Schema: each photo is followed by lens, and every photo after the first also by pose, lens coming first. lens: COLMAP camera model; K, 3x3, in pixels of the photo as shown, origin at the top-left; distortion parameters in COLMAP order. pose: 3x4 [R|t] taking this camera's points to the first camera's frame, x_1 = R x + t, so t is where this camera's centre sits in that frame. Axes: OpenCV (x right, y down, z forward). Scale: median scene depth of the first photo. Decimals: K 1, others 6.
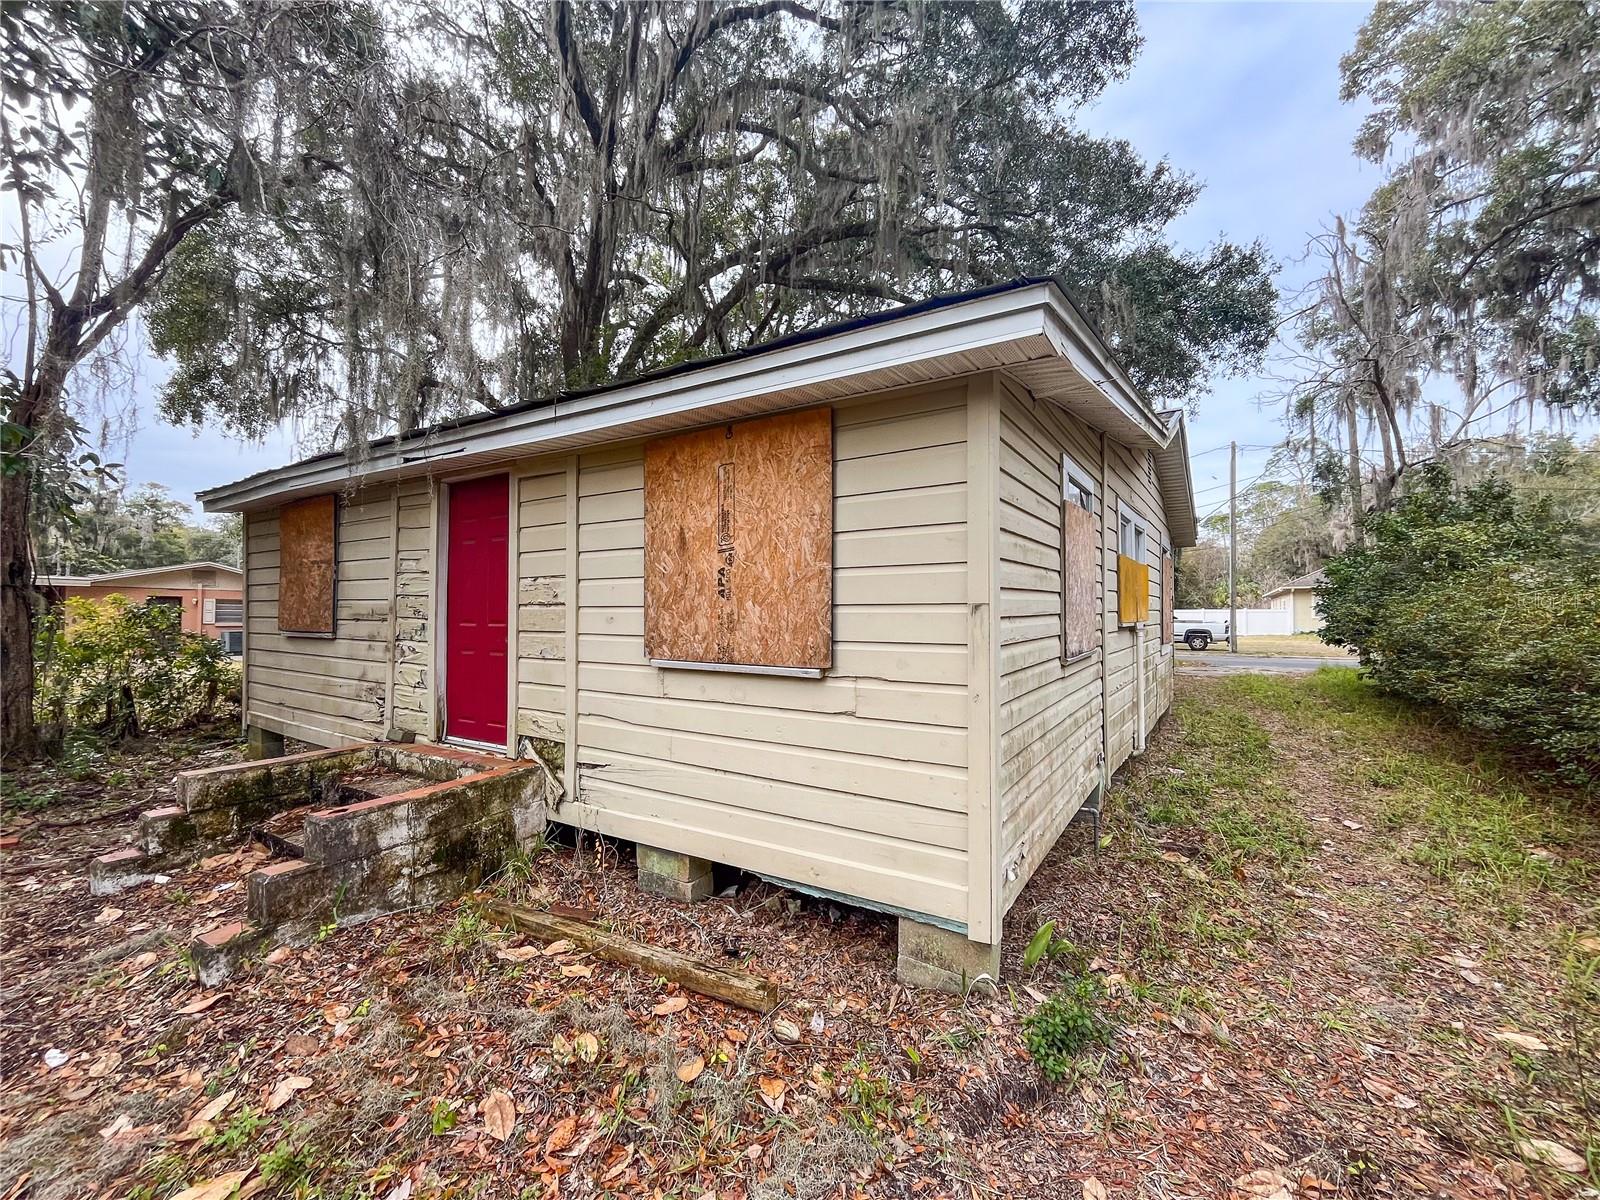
lens RADIAL K [[647.2, 0, 799.2], [0, 647.2, 603.2], [0, 0, 1]] dist [-0.002617, 0.001022]
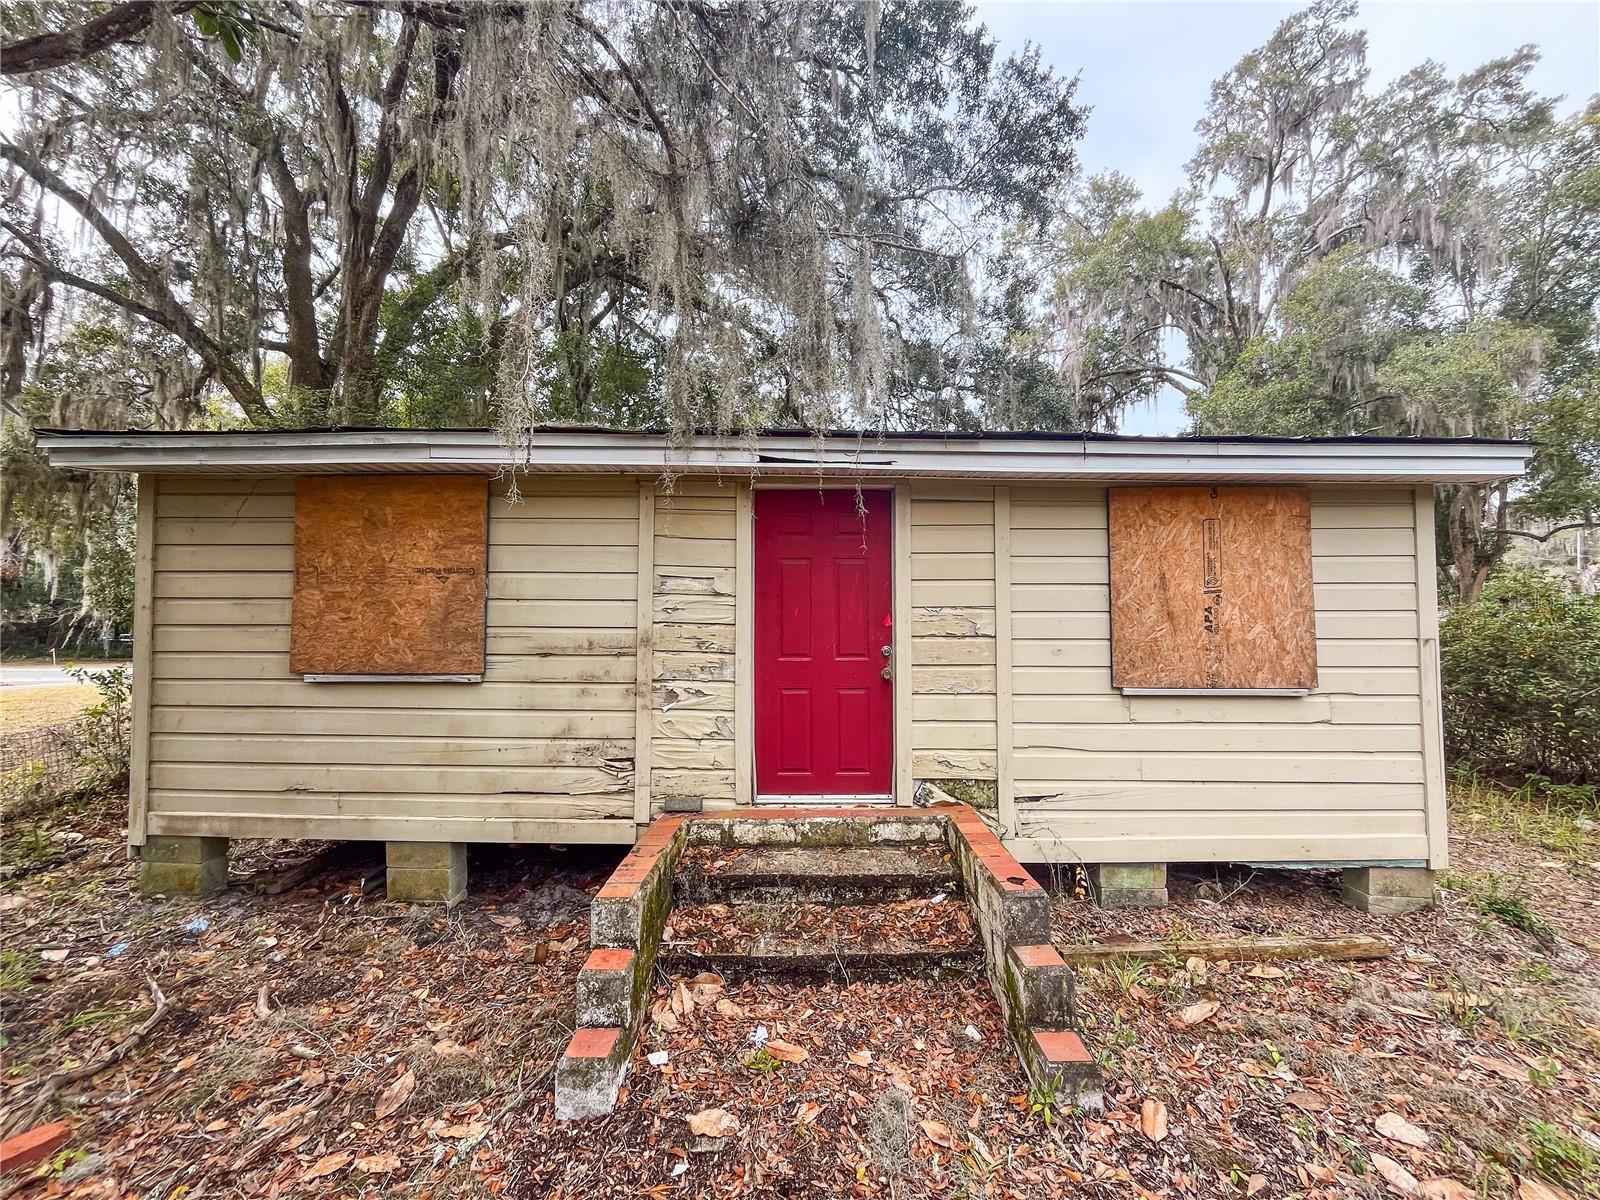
lens RADIAL K [[647.2, 0, 796.1], [0, 647.2, 599.3], [0, 0, 1]] dist [-0.002617, 0.001022]
pose [[0.851434, 0.021448, 0.524023, -1.220742], [-0.006875, 0.999534, -0.029741, -0.024647], [-0.524417, 0.021720, 0.851185, 0.351640]]
